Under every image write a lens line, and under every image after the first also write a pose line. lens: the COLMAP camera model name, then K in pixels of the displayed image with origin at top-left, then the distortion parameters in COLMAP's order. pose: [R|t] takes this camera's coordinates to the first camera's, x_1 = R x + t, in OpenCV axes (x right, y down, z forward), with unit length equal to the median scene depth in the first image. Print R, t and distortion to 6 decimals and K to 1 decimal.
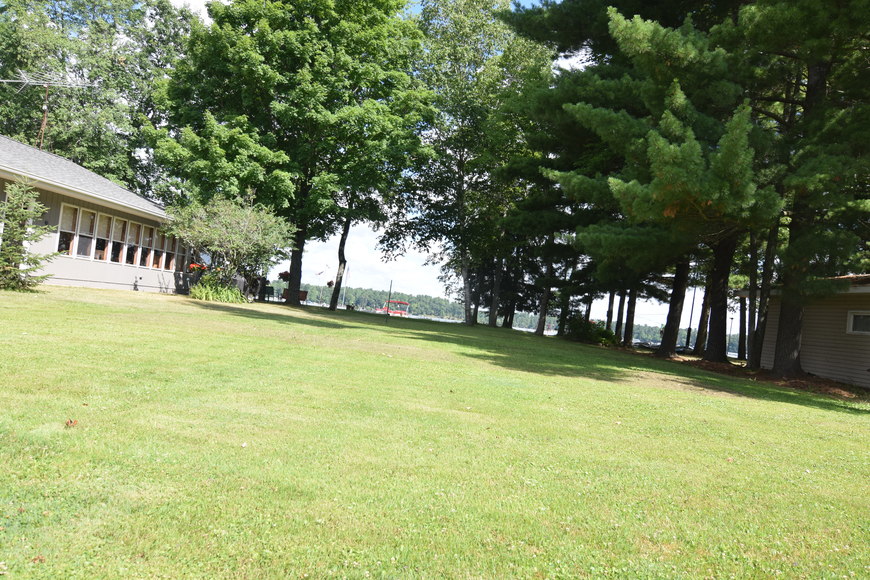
lens RADIAL K [[599.3, 0, 432.4], [0, 599.3, 291.4], [0, 0, 1]] dist [-0.001228, -0.004821]
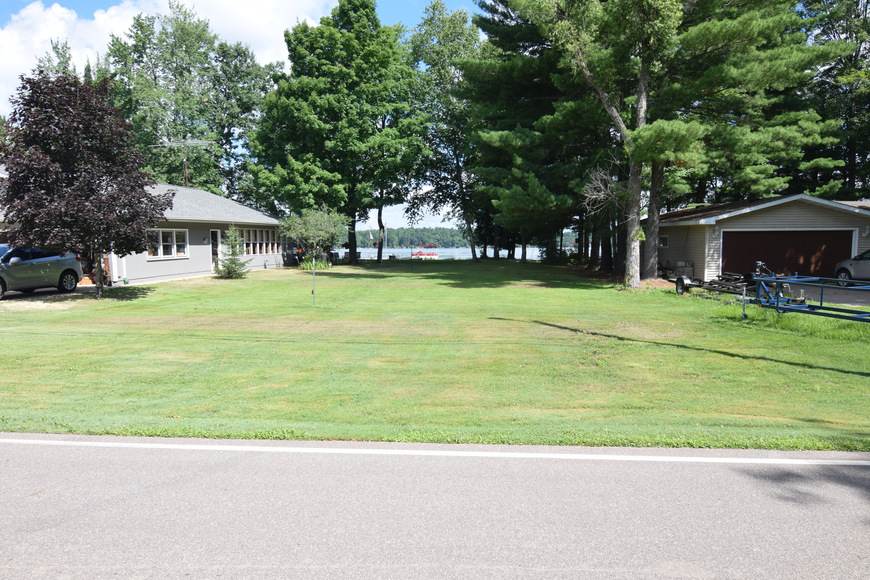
lens RADIAL K [[592.7, 0, 438.5], [0, 592.7, 291.6], [0, 0, 1]] dist [0.004855, -0.019997]
pose [[0.990678, -0.115350, -0.072473, 0.102684], [0.122820, 0.986440, 0.108861, -0.055093], [0.058933, -0.116747, 0.991412, -0.610826]]
